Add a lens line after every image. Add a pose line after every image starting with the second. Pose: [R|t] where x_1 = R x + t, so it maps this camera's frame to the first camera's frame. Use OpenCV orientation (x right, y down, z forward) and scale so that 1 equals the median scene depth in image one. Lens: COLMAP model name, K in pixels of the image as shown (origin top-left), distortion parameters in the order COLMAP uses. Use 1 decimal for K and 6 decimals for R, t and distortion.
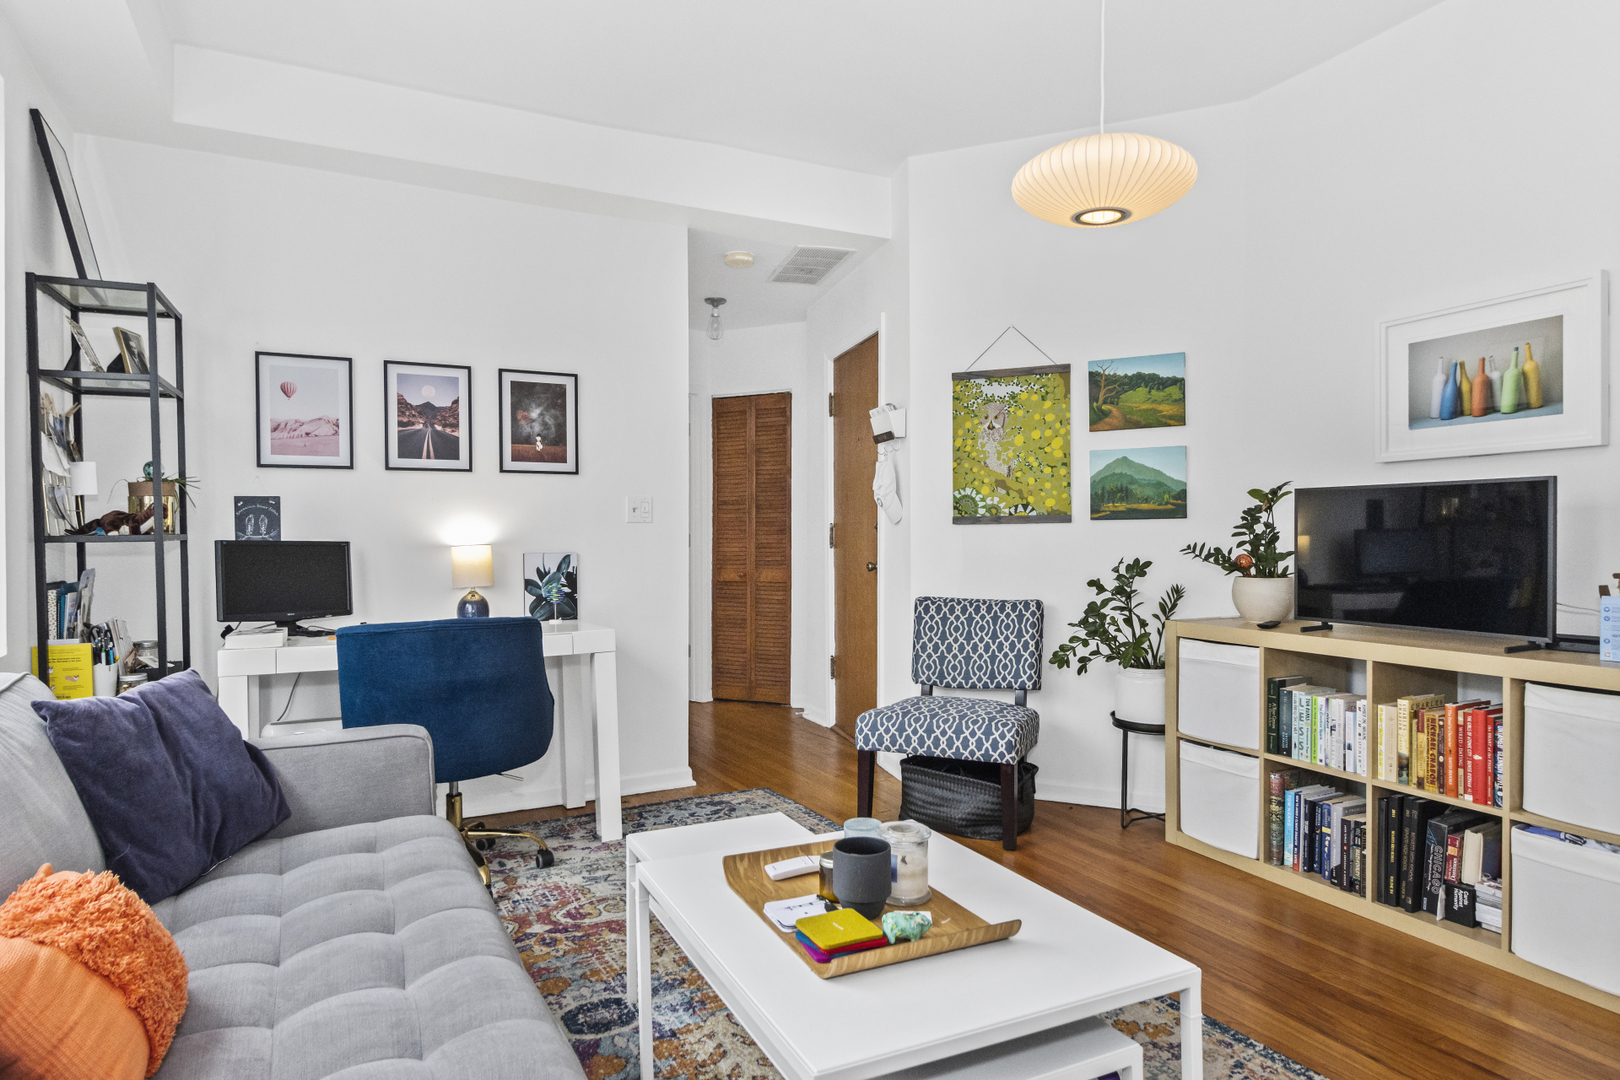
lens RADIAL K [[942.6, 0, 806.2], [0, 942.6, 547.1], [0, 0, 1]] dist [-0.004071, -0.001649]
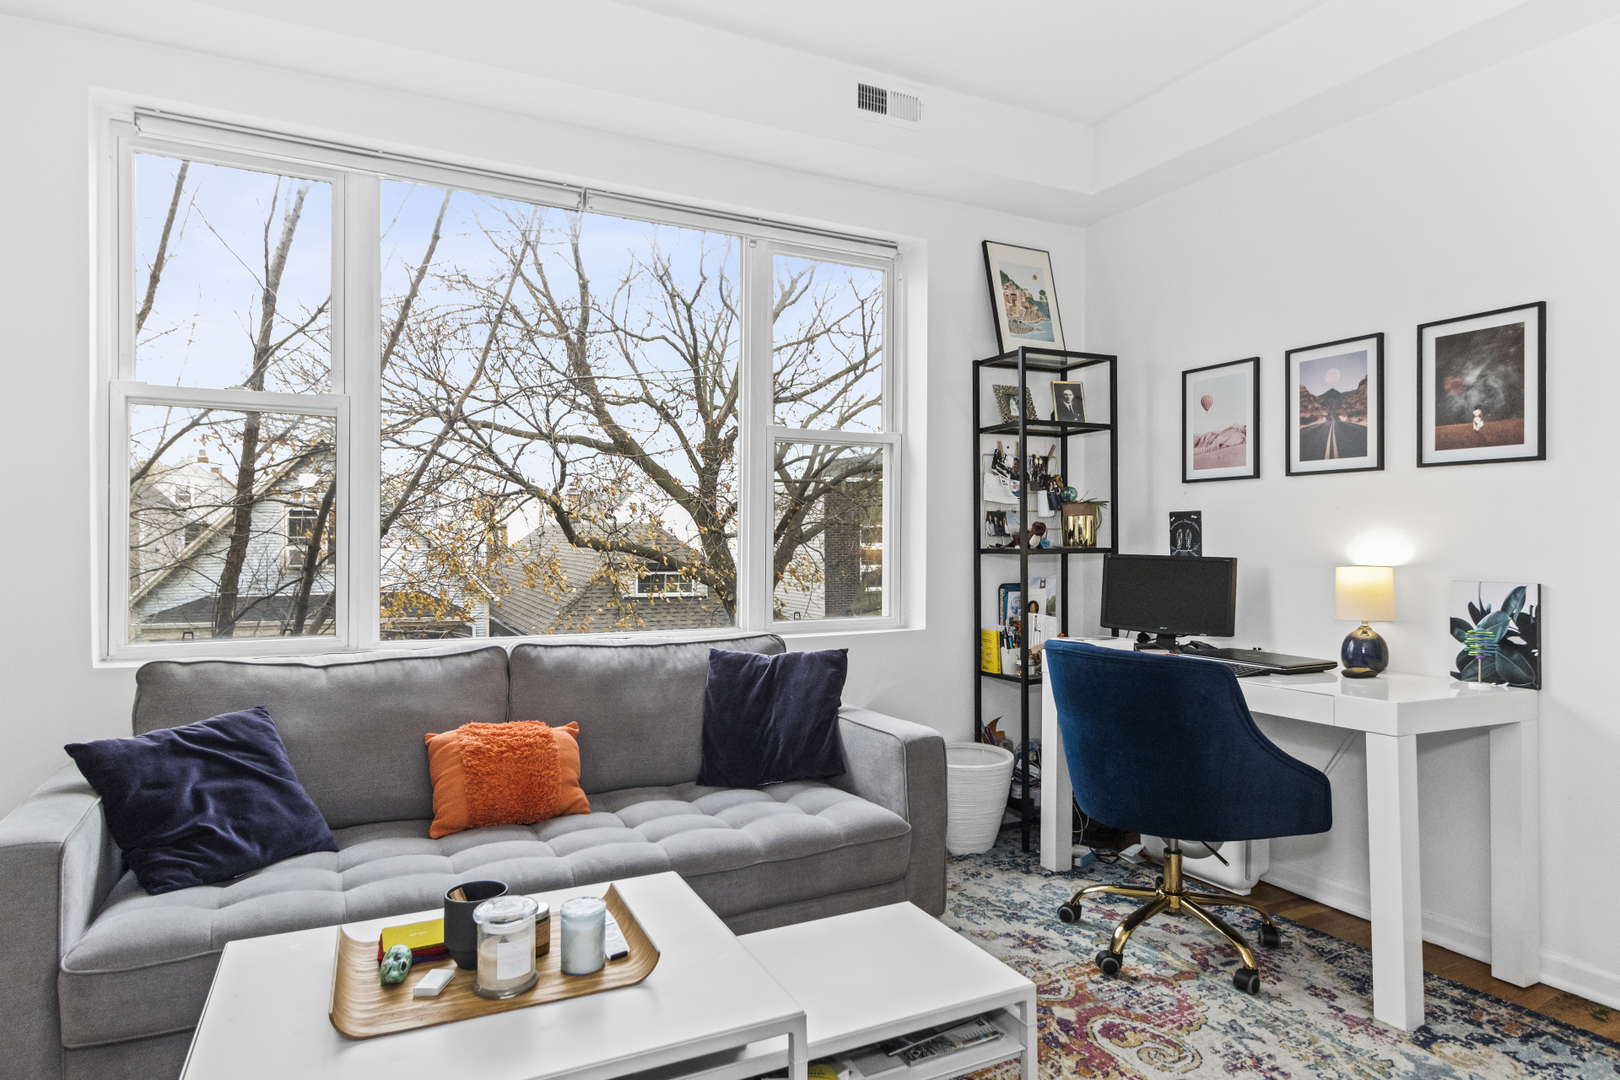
lens RADIAL K [[942.6, 0, 809.5], [0, 942.6, 535.2], [0, 0, 1]] dist [-0.004071, -0.001649]
pose [[-0.005348, 0.000178, -0.999986, 0.413872], [-0.018085, 0.999836, 0.000275, -0.019223], [0.999822, 0.018086, -0.005344, 0.549076]]
